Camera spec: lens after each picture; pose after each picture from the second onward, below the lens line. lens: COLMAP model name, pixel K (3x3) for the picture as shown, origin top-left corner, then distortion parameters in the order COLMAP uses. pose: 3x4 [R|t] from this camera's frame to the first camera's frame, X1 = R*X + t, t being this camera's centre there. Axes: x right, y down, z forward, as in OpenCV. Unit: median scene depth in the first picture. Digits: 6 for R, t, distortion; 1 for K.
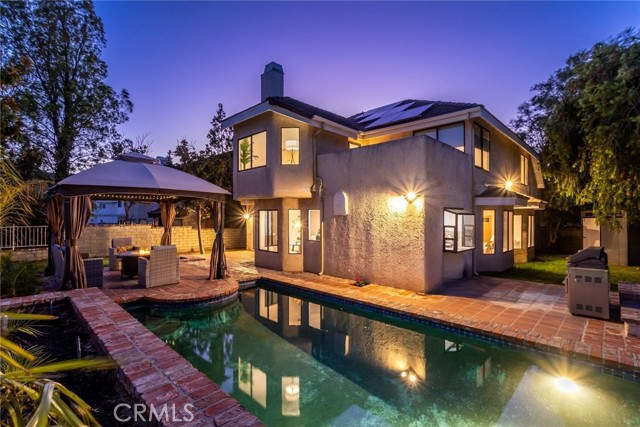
lens RADIAL K [[297.9, 0, 320.0], [0, 297.9, 213.5], [0, 0, 1]] dist [0.015131, 0.000384]
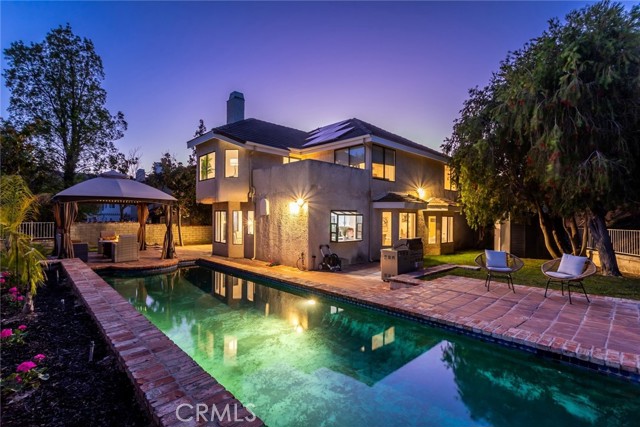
lens RADIAL K [[301.1, 0, 320.0], [0, 301.1, 213.5], [0, 0, 1]] dist [0.020853, -0.000112]
pose [[0.999105, 0.005246, -0.041971, 0.333259], [-0.005242, 0.999986, 0.000194, -0.003153], [0.041971, 0.000026, 0.999119, -0.315642]]
